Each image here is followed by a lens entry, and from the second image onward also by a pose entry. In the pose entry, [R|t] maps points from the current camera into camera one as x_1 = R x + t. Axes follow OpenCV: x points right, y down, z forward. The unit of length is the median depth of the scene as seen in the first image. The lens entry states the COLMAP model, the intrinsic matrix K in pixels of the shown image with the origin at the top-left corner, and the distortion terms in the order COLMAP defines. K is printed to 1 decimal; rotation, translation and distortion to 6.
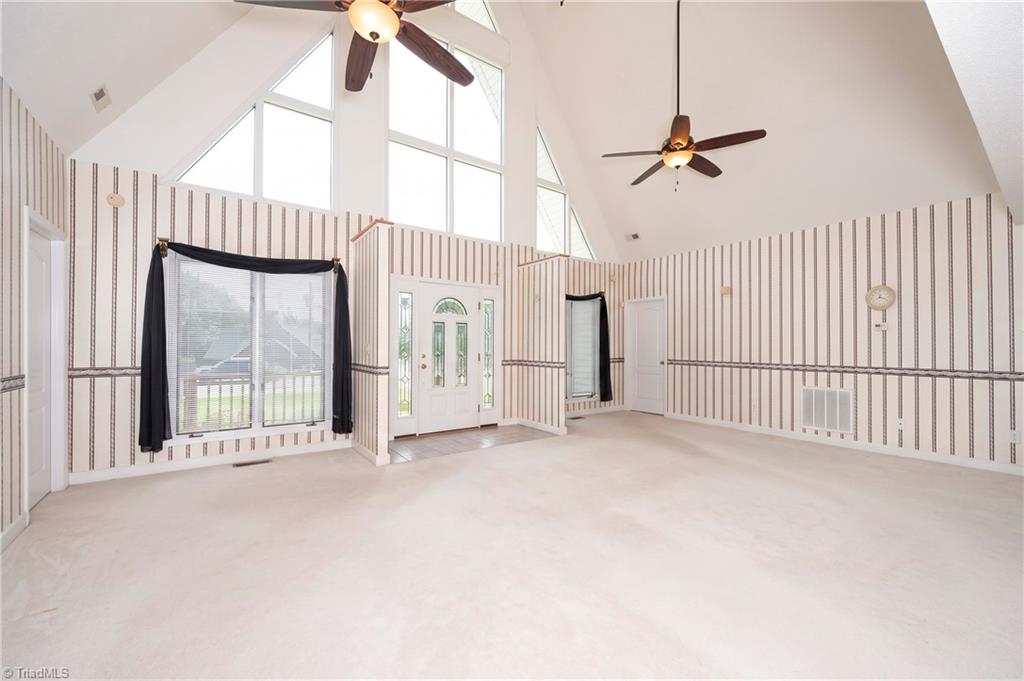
lens RADIAL K [[407.5, 0, 504.6], [0, 407.5, 343.8], [0, 0, 1]] dist [0.000200, -0.000092]
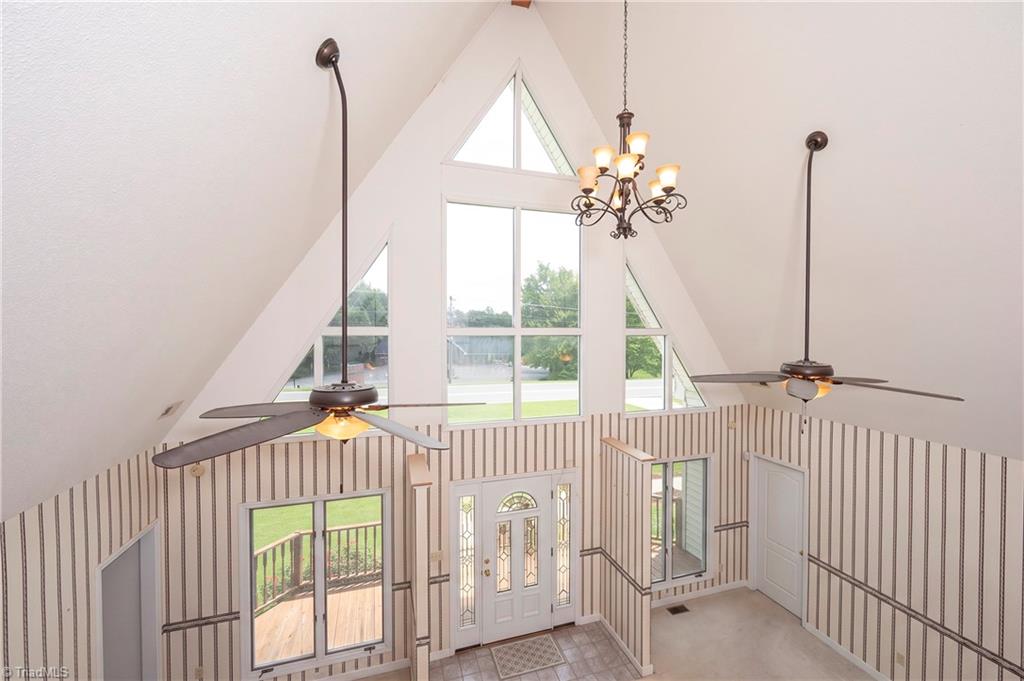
lens RADIAL K [[401.5, 0, 511.1], [0, 401.5, 337.8], [0, 0, 1]] dist [0.000039, 0.000015]
pose [[0.948451, 0.002305, -0.316916, 0.137238], [0.006639, 0.999610, 0.027140, -0.484854], [0.316855, -0.027845, 0.948065, 0.155837]]
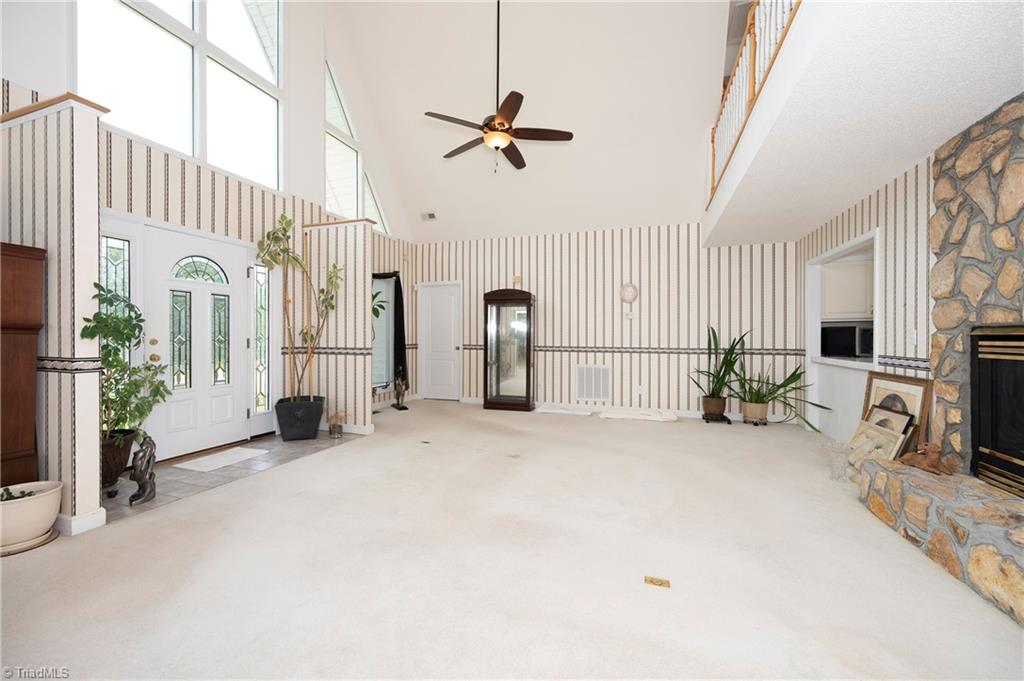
lens RADIAL K [[409.9, 0, 510.6], [0, 409.9, 339.1], [0, 0, 1]] dist [-0.000251, 0.000018]
pose [[0.815366, -0.003808, 0.578934, -0.109157], [-0.004227, 0.999913, 0.012529, 0.014675], [-0.578931, -0.012663, 0.815278, 0.141604]]
